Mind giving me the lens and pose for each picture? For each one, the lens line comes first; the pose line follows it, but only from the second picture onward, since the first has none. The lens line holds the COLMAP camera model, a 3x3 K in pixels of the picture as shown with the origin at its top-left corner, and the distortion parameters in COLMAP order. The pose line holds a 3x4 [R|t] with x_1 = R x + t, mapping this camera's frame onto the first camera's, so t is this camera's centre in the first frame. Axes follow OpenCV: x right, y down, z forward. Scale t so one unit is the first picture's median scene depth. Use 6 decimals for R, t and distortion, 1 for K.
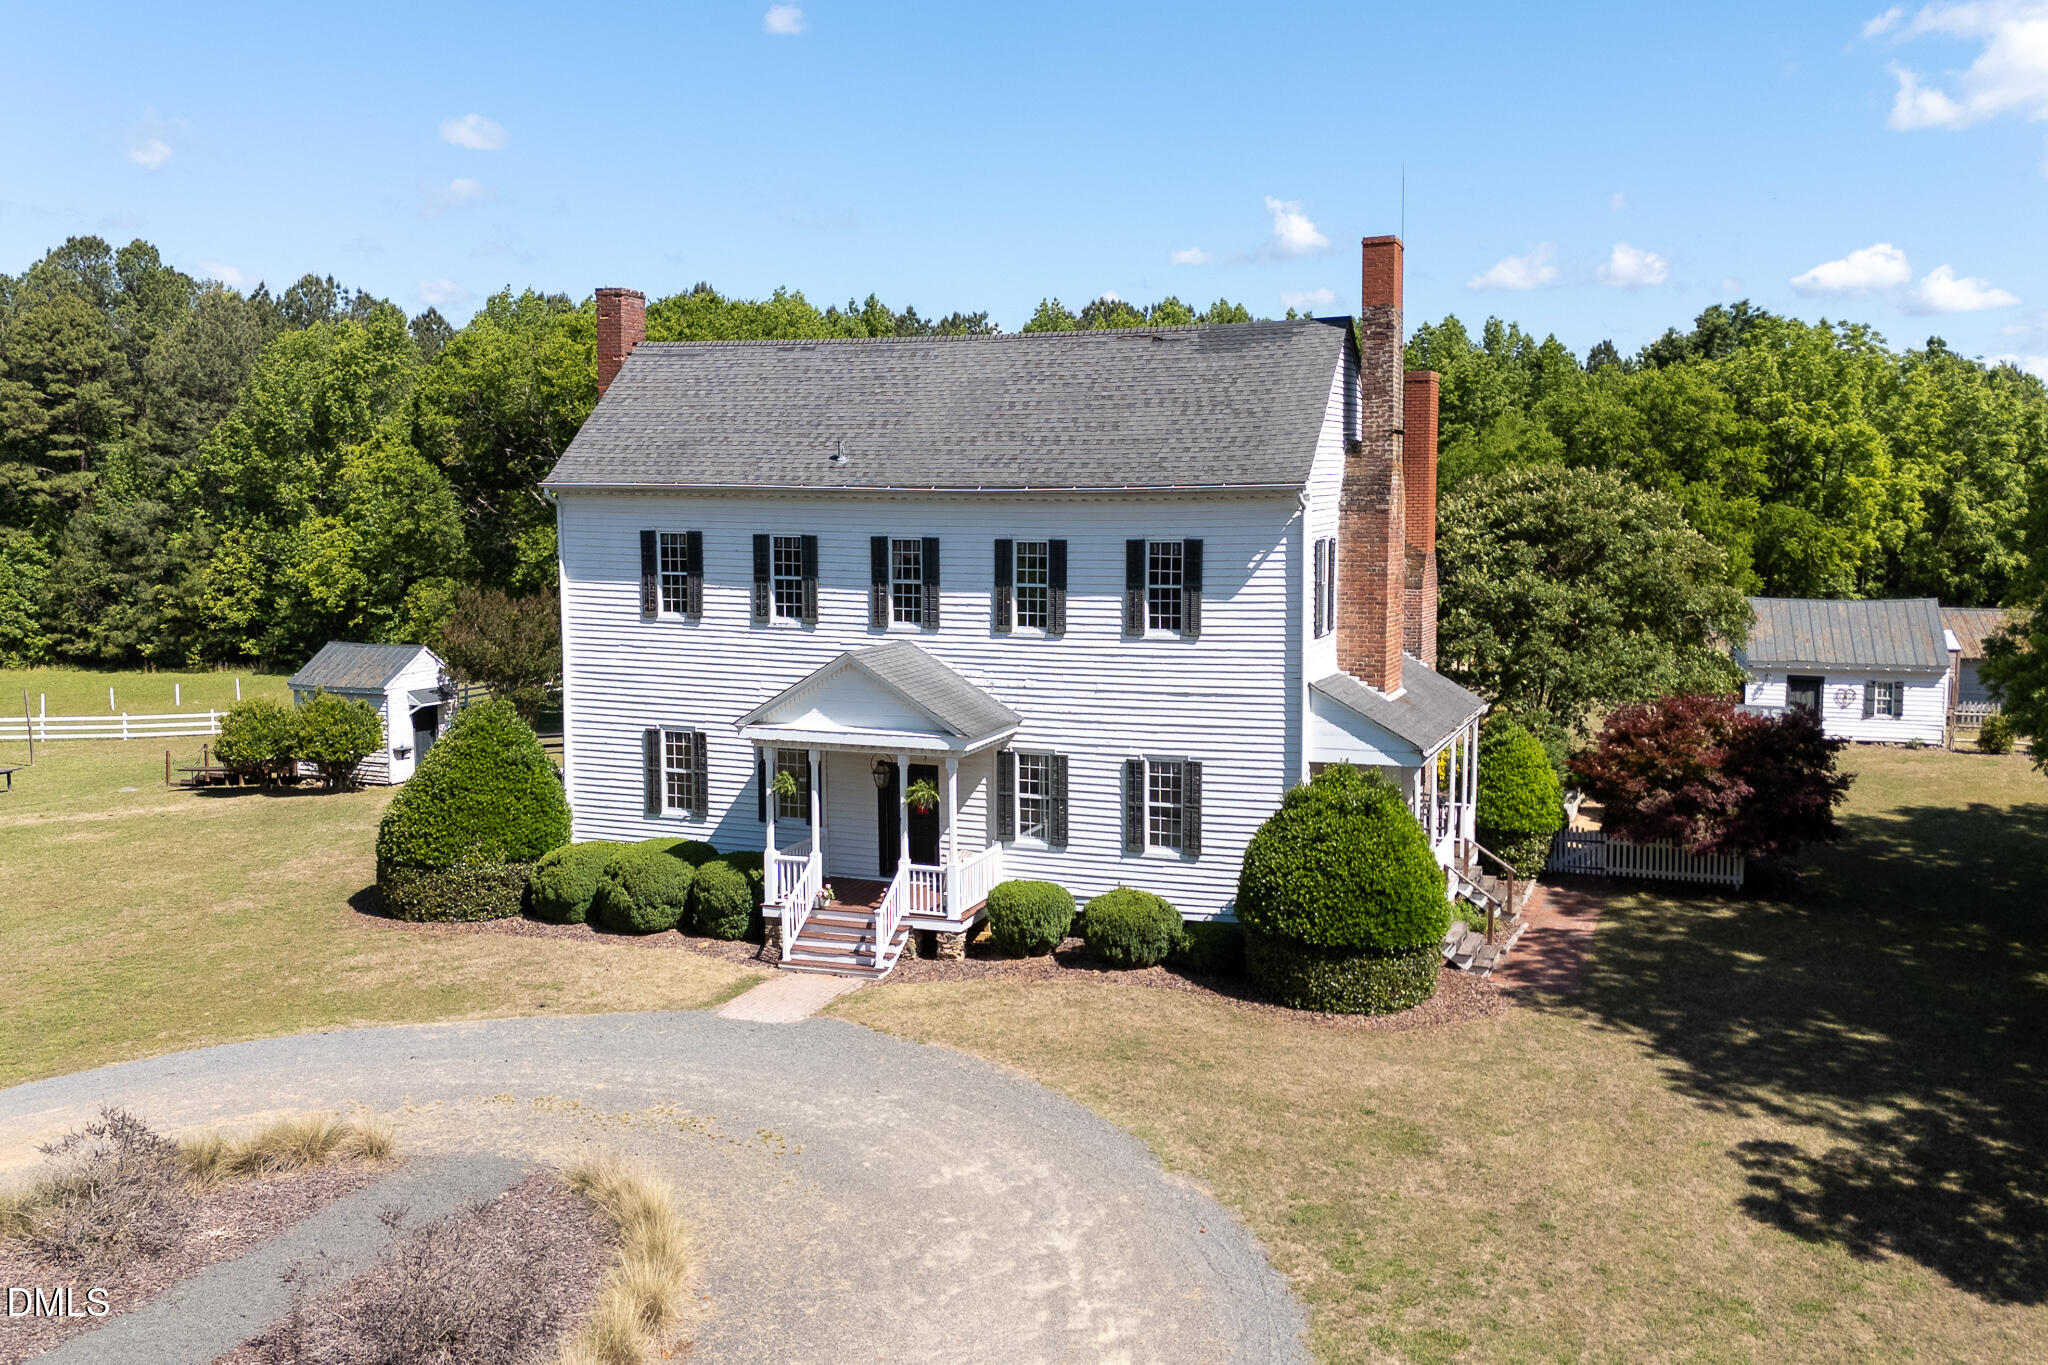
lens RADIAL K [[1787.2, 0, 1024.0], [0, 1787.2, 682.5], [0, 0, 1]] dist [0.059798, 0.001369]
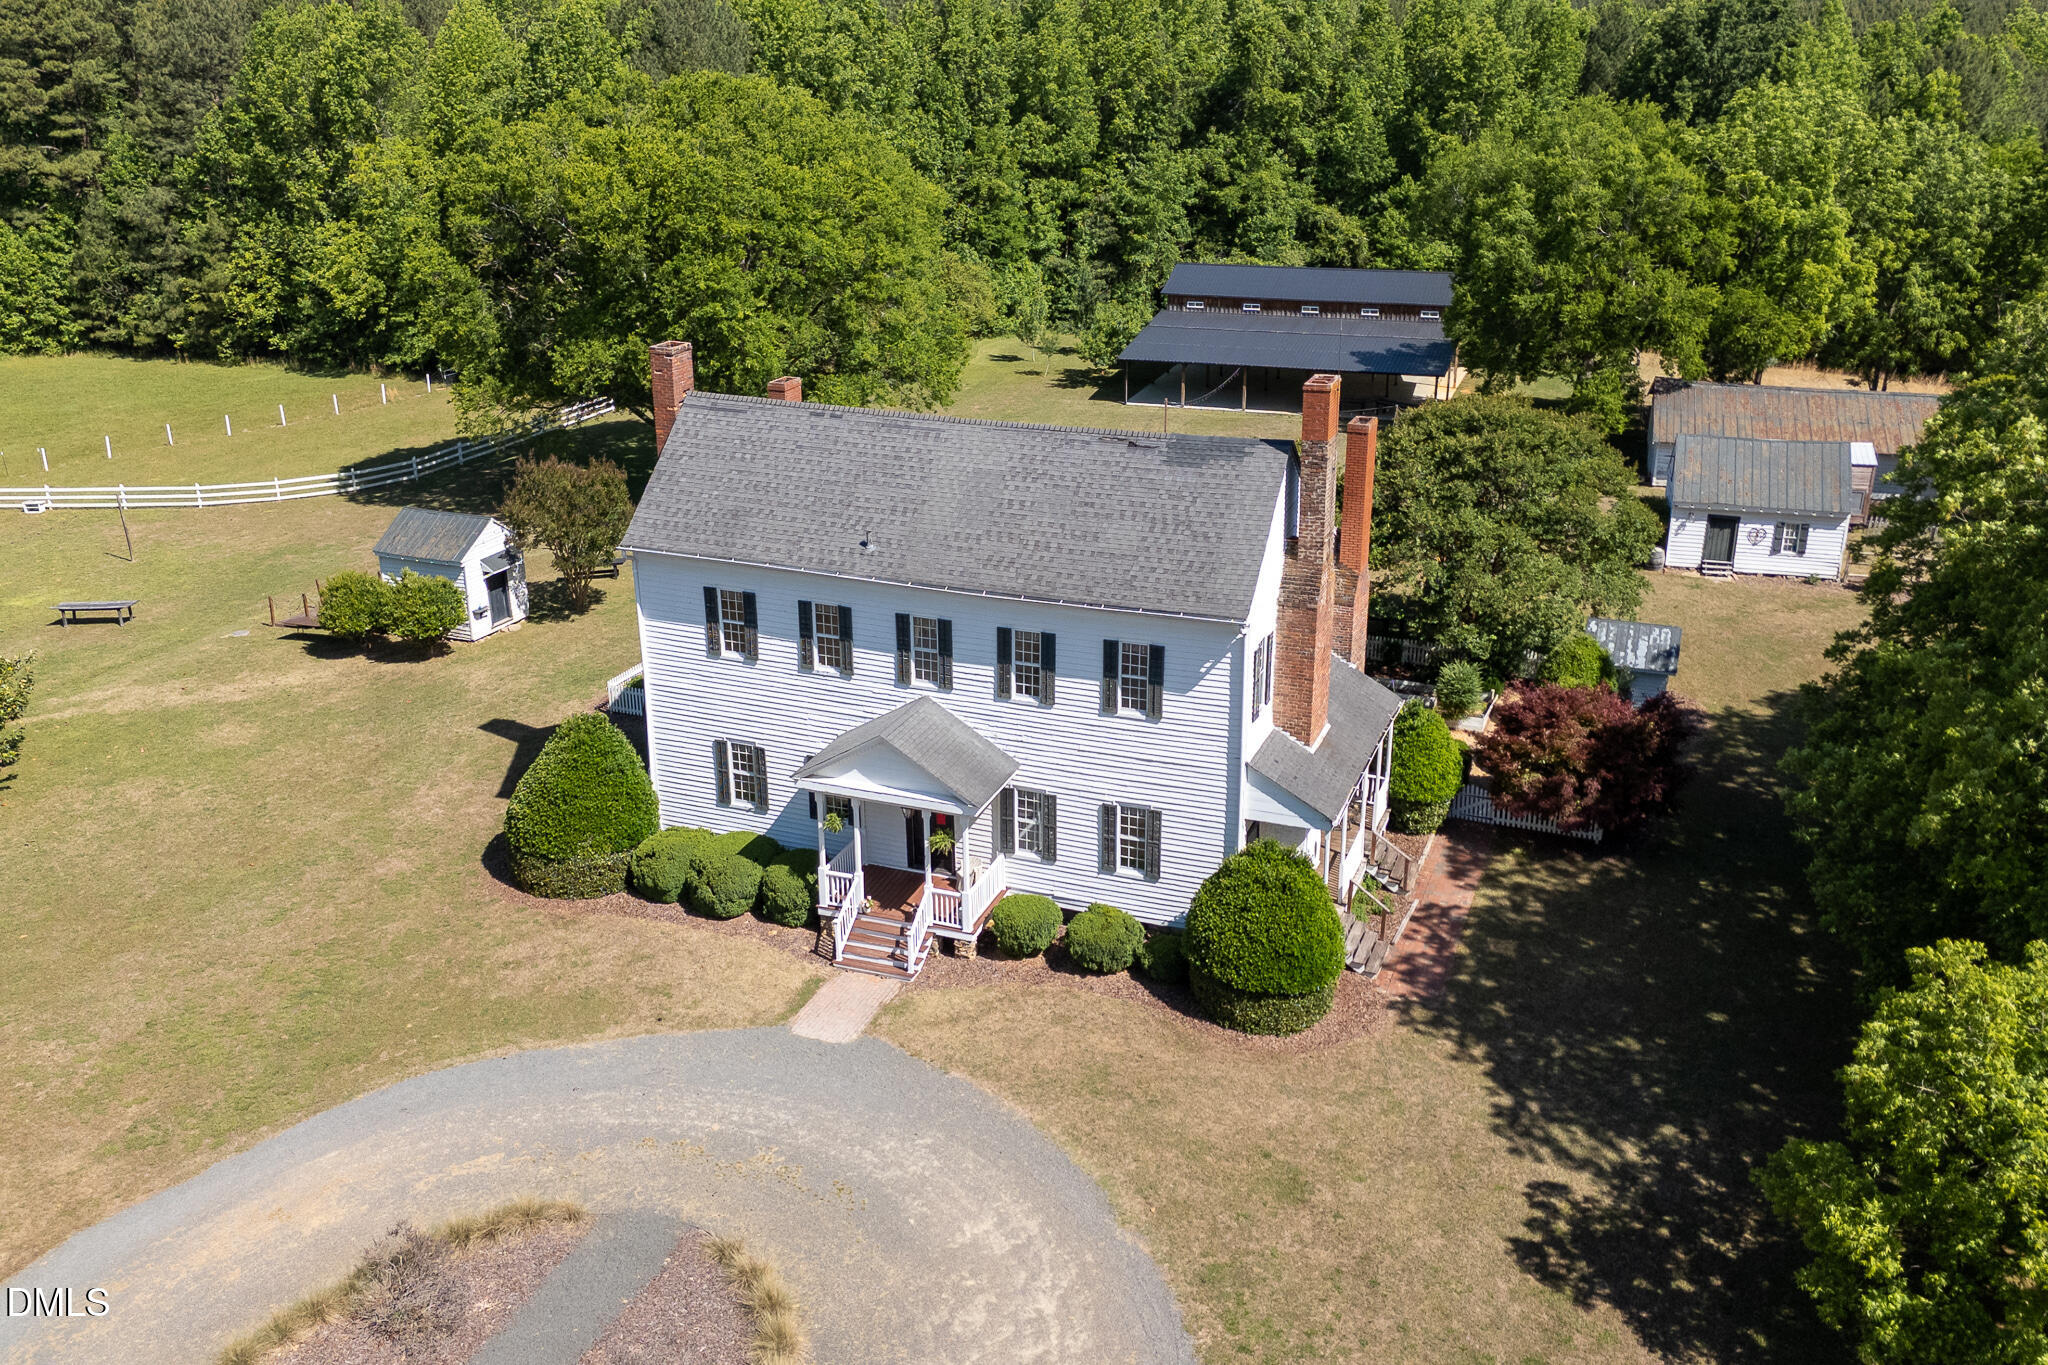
lens RADIAL K [[1785.5, 0, 1024.0], [0, 1785.5, 682.5], [0, 0, 1]] dist [0.082847, -0.053006]
pose [[0.999992, -0.003100, -0.002713, 0.005300], [0.003694, 0.966193, 0.257793, -0.353376], [0.001822, -0.257801, 0.966196, -0.192583]]
